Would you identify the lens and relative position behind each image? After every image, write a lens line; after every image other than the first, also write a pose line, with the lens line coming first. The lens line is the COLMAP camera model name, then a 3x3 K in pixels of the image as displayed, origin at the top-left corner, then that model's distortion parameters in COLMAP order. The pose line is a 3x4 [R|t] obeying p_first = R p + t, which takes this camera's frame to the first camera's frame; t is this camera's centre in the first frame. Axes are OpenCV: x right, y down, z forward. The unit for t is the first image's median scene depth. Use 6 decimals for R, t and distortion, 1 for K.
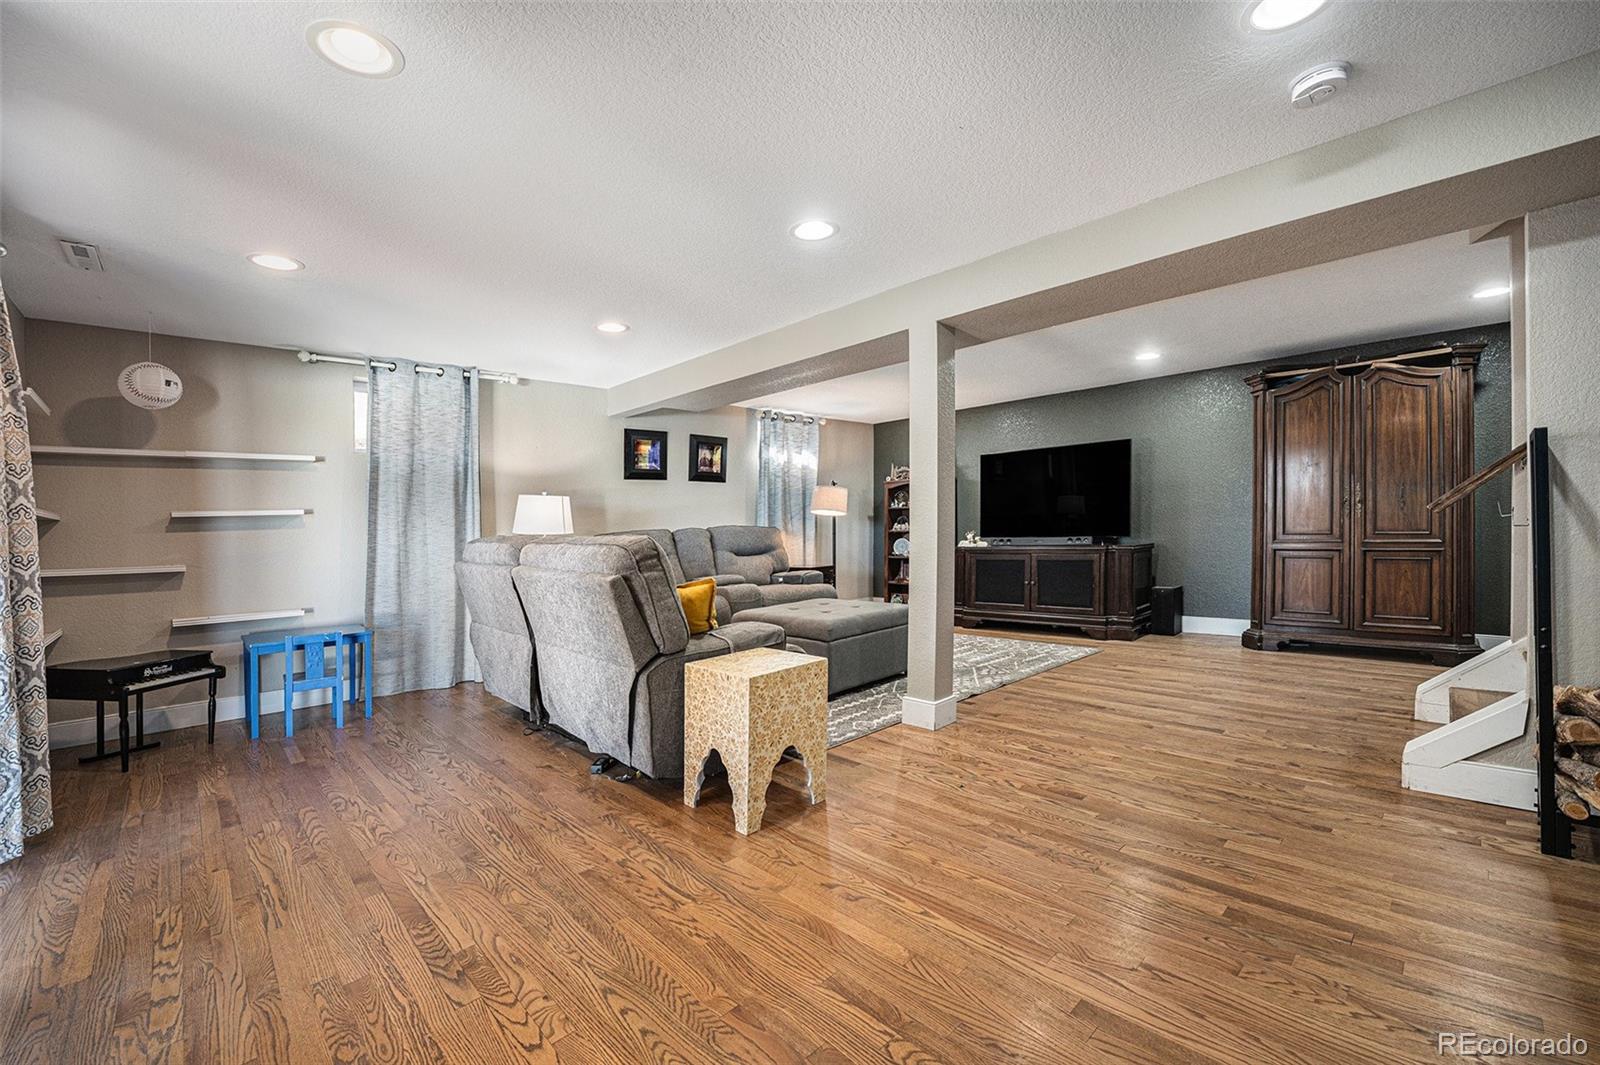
lens RADIAL K [[659.7, 0, 804.7], [0, 659.7, 527.0], [0, 0, 1]] dist [-0.015820, -0.000316]
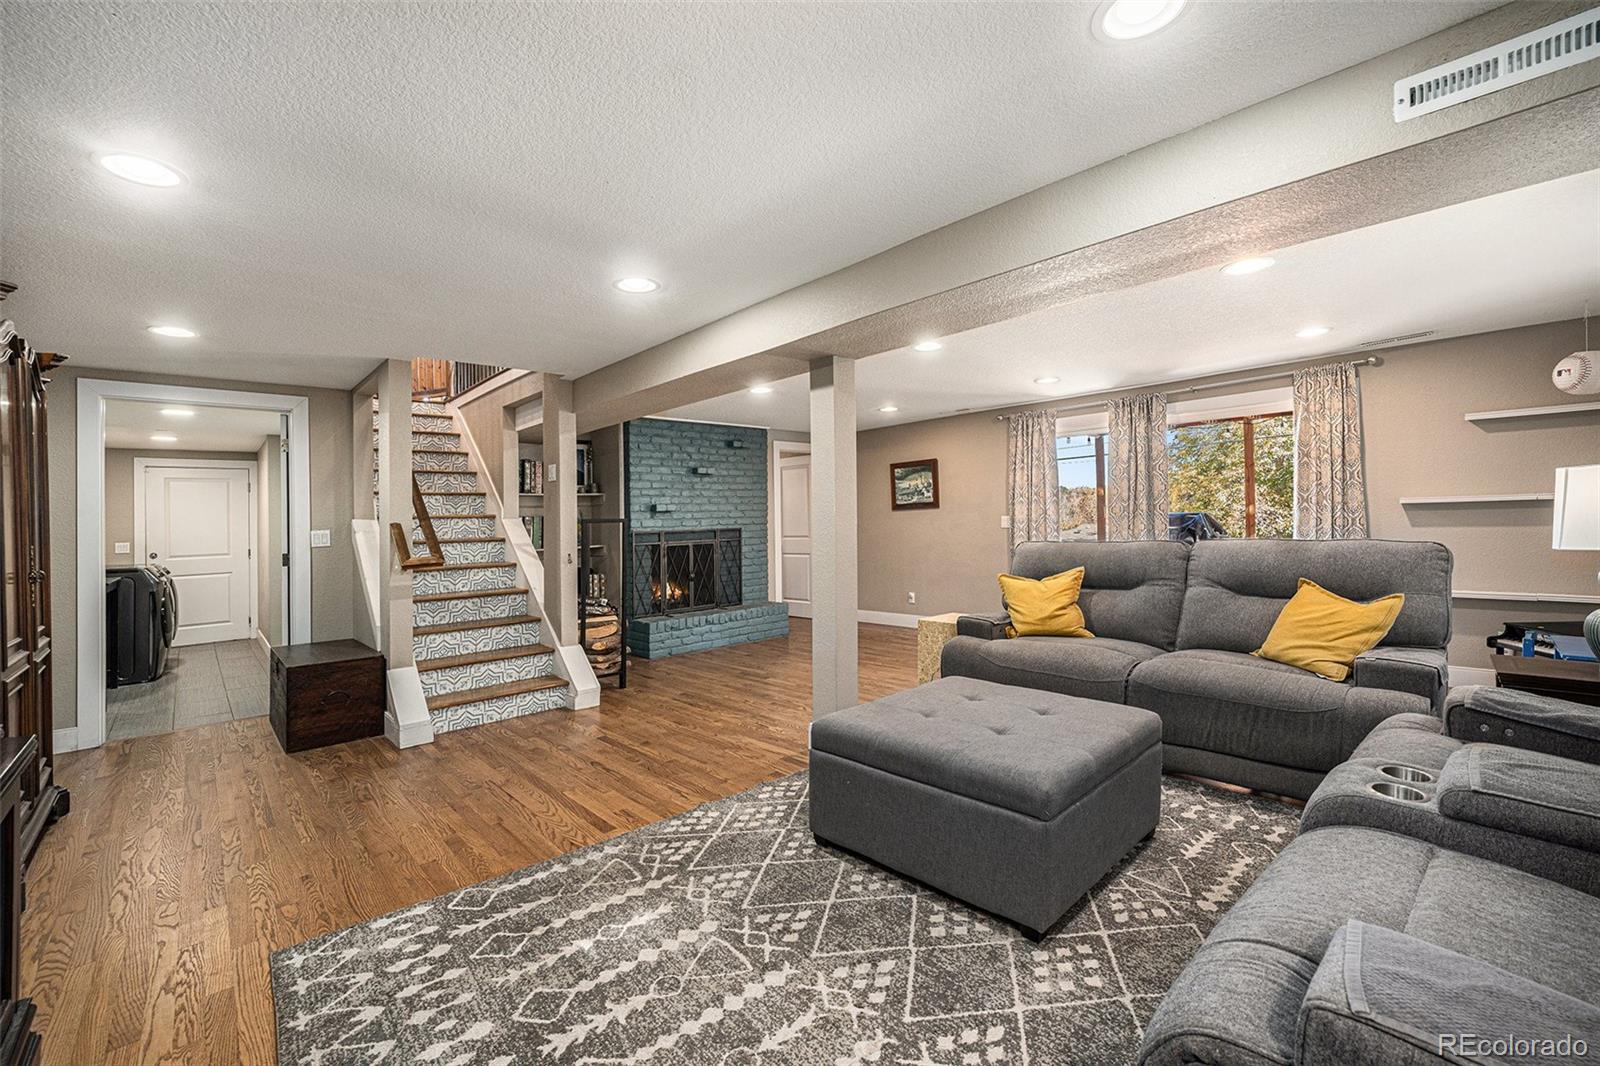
lens RADIAL K [[671.1, 0, 789.1], [0, 671.1, 529.4], [0, 0, 1]] dist [-0.037585, 0.000174]
pose [[-0.996807, 0.069817, 0.038742, 0.131461], [0.070088, 0.997525, 0.005682, -0.031705], [-0.038250, 0.008379, -0.999233, 1.359078]]
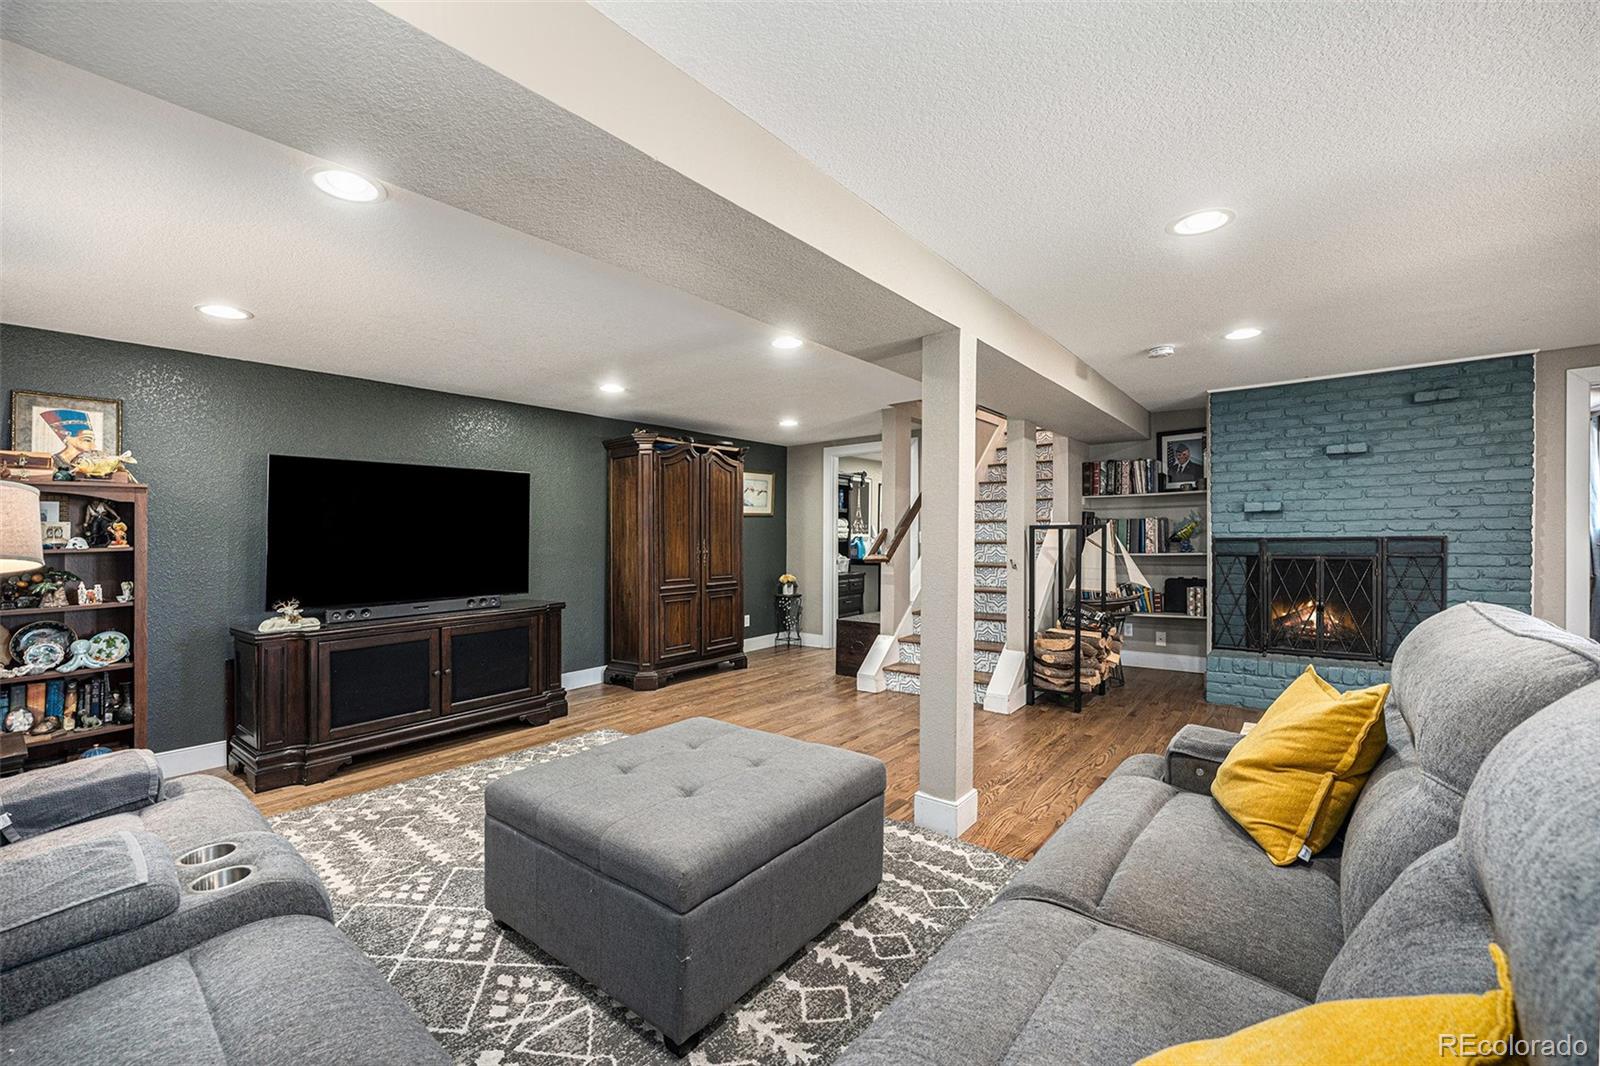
lens RADIAL K [[659.7, 0, 804.7], [0, 659.7, 527.5], [0, 0, 1]] dist [-0.015820, -0.000316]
pose [[-0.116229, 0.049307, 0.991998, -0.414262], [0.021799, 0.998653, -0.047084, -0.023062], [-0.992983, 0.016152, -0.117147, 0.854354]]
